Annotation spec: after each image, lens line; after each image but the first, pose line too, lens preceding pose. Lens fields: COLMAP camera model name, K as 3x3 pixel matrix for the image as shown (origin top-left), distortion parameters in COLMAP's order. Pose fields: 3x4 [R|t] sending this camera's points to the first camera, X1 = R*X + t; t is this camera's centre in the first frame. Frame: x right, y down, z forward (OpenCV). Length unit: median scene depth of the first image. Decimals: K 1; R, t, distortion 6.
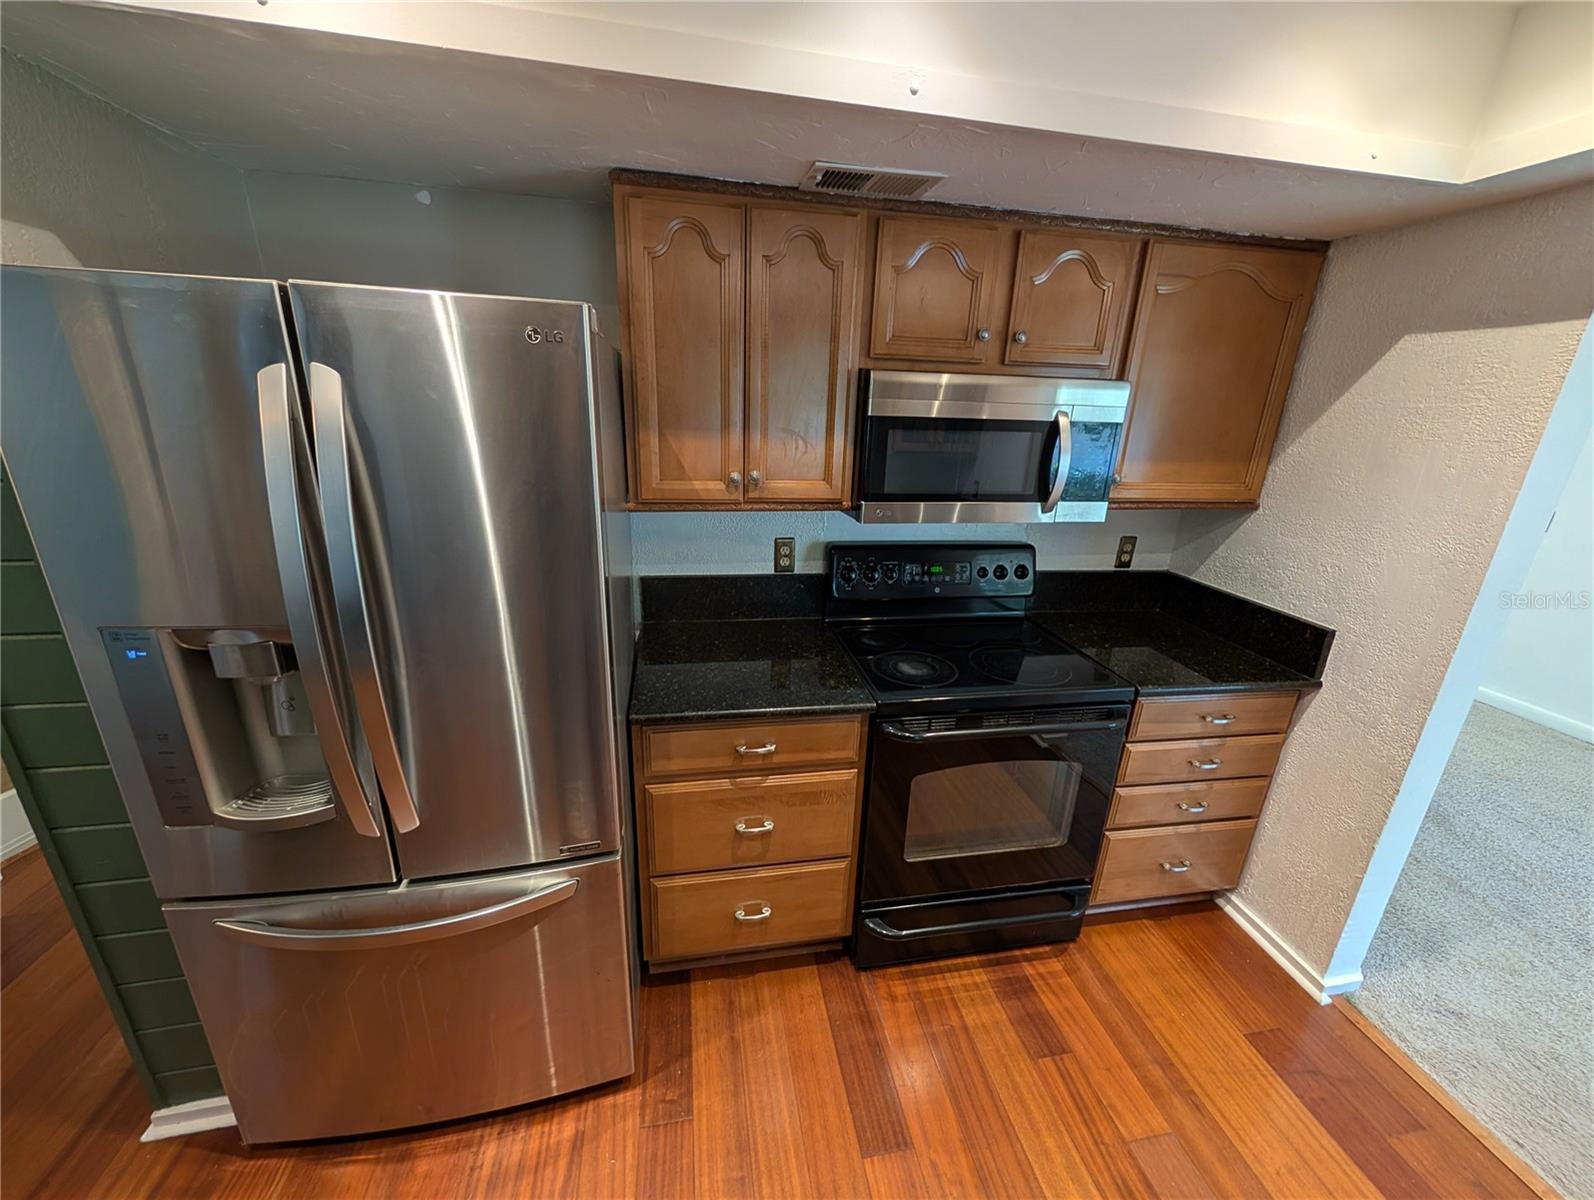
lens RADIAL K [[607.7, 0, 797.8], [0, 607.7, 594.4], [0, 0, 1]] dist [0.000682, -0.000225]
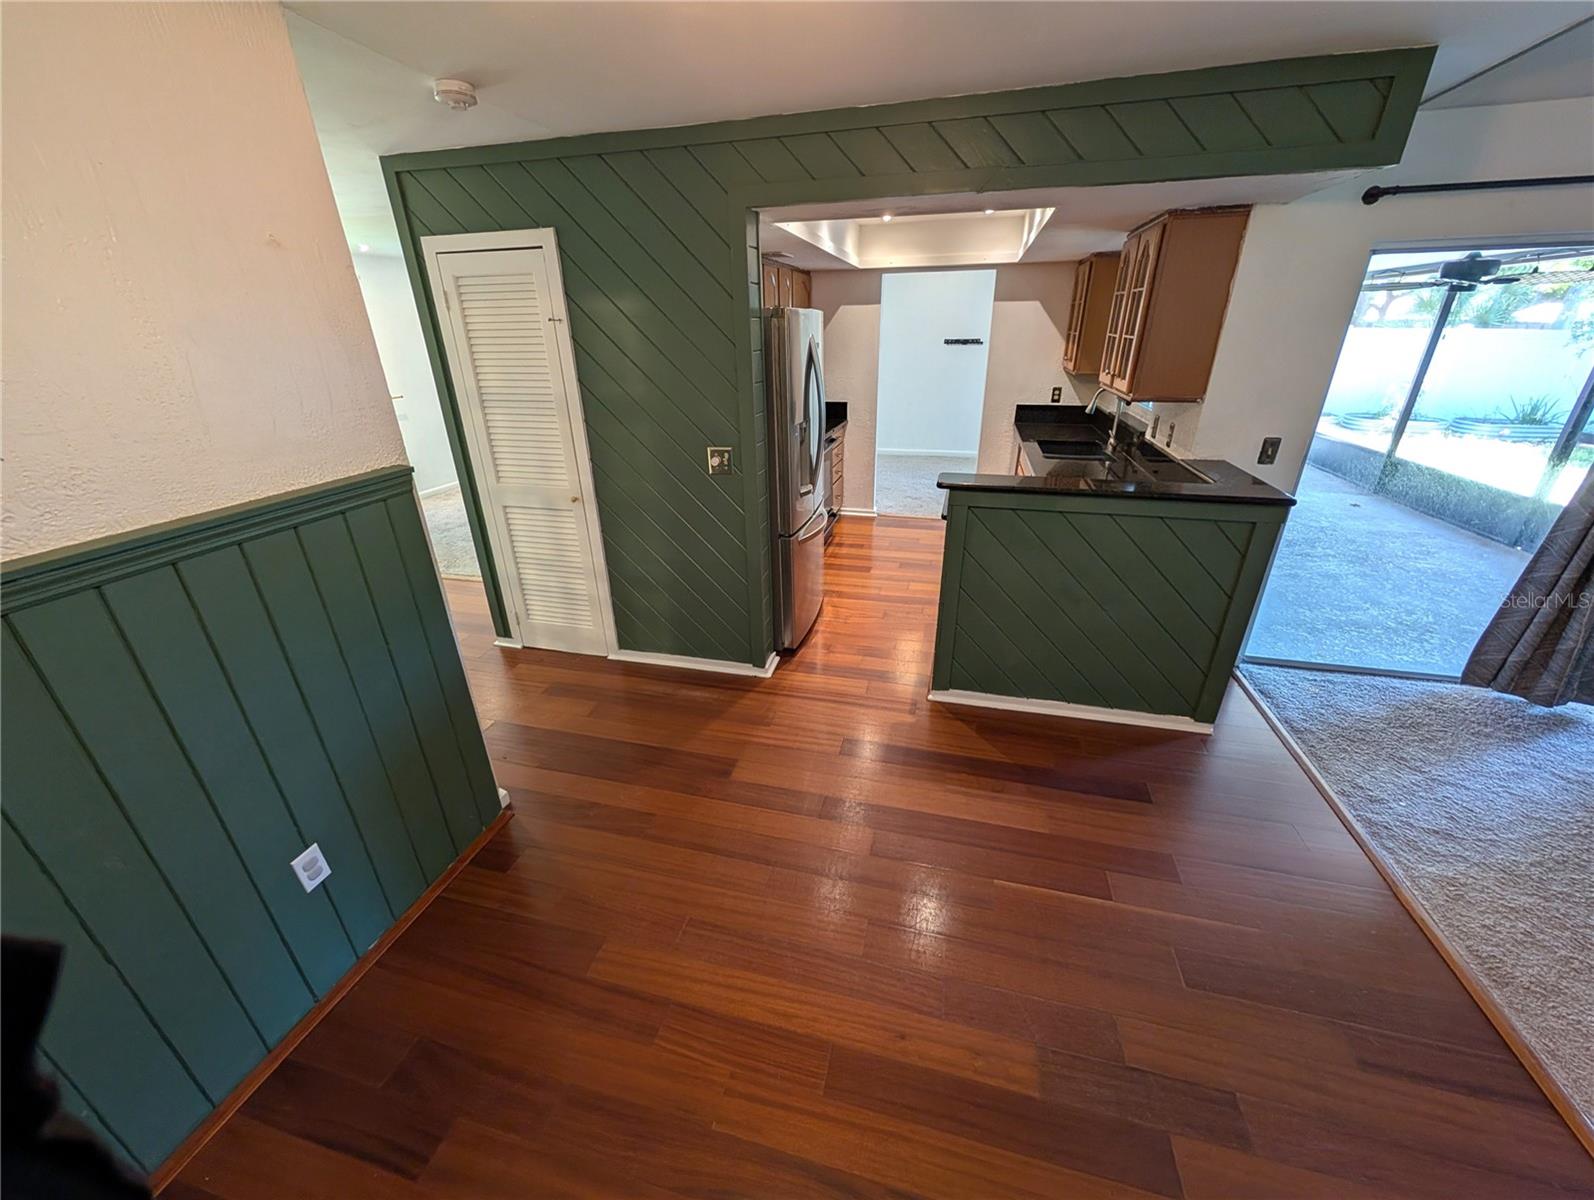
lens RADIAL K [[607.7, 0, 798.4], [0, 607.7, 593.0], [0, 0, 1]] dist [0.000682, -0.000225]
pose [[0.426049, -0.404983, 0.808994, -2.155361], [0.310016, 0.905426, 0.289990, -0.030751], [-0.849925, 0.127251, 0.511307, -0.260263]]
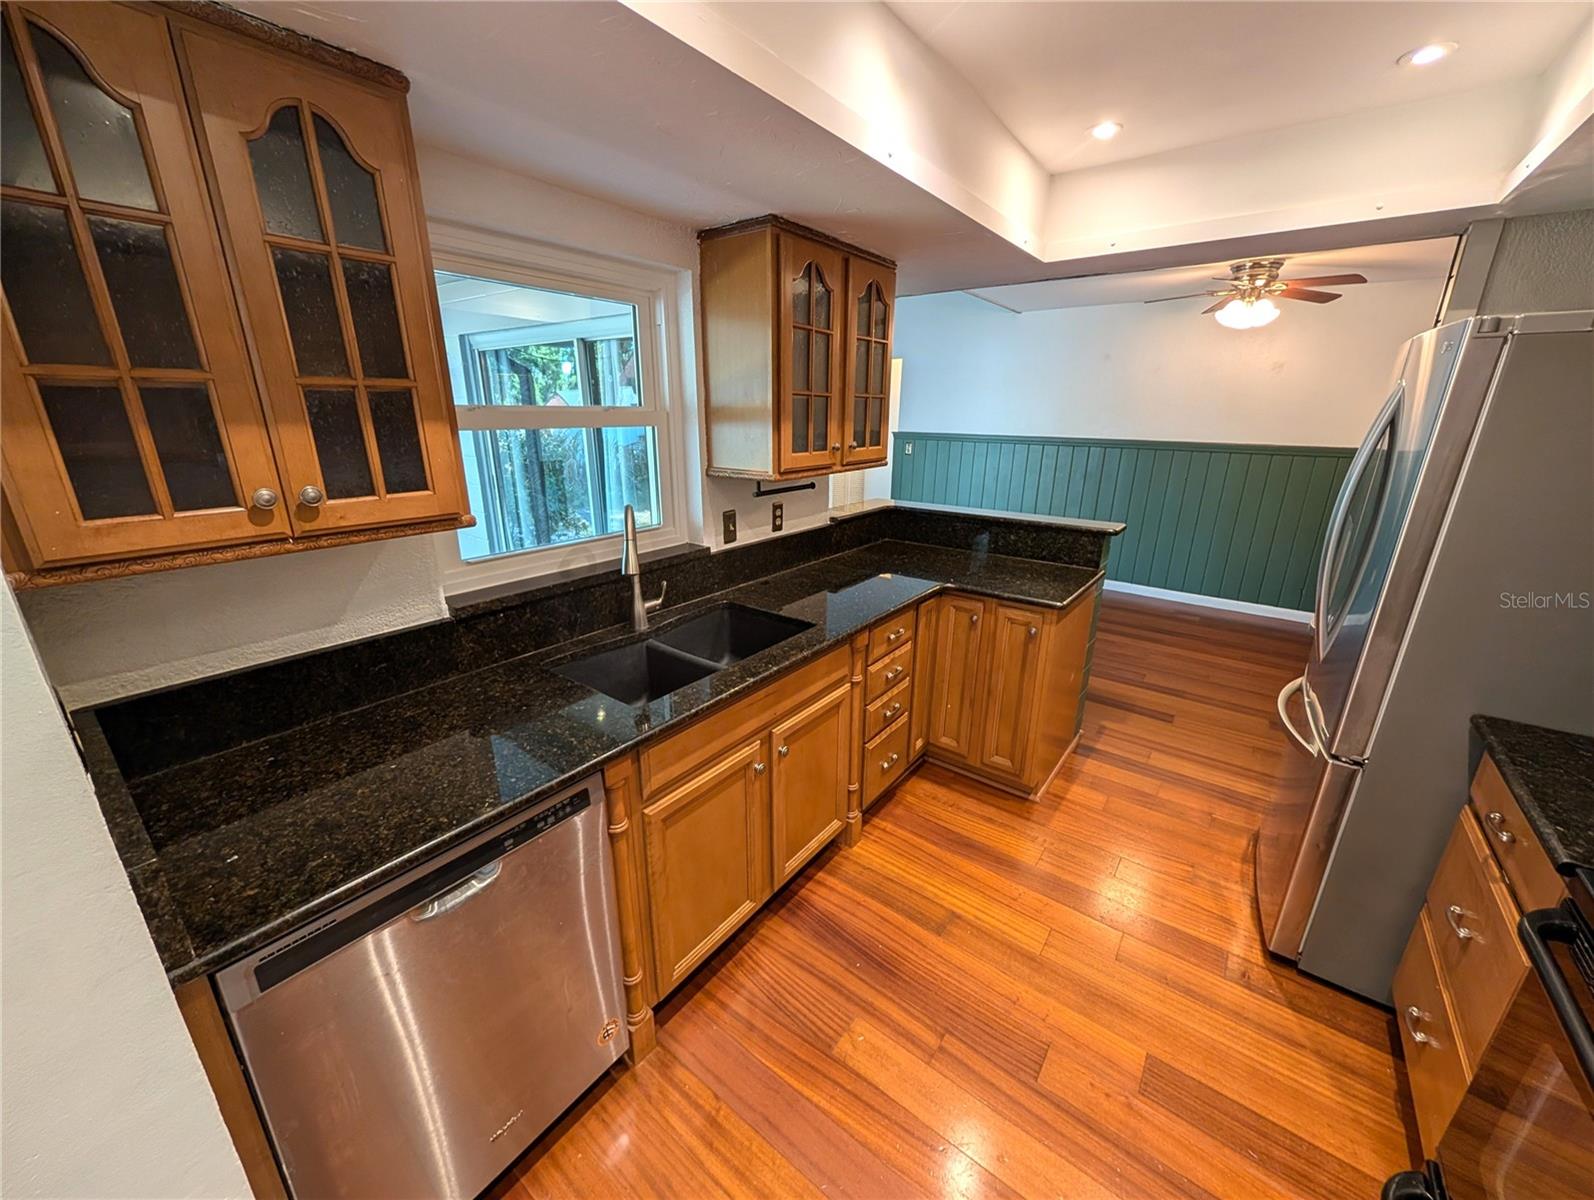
lens RADIAL K [[607.7, 0, 791.5], [0, 607.7, 600.8], [0, 0, 1]] dist [0.000682, -0.000225]
pose [[-0.745117, 0.161245, -0.647148, 0.937236], [-0.241176, 0.839521, 0.486865, -0.131859], [0.621799, 0.518848, -0.586653, 0.639904]]
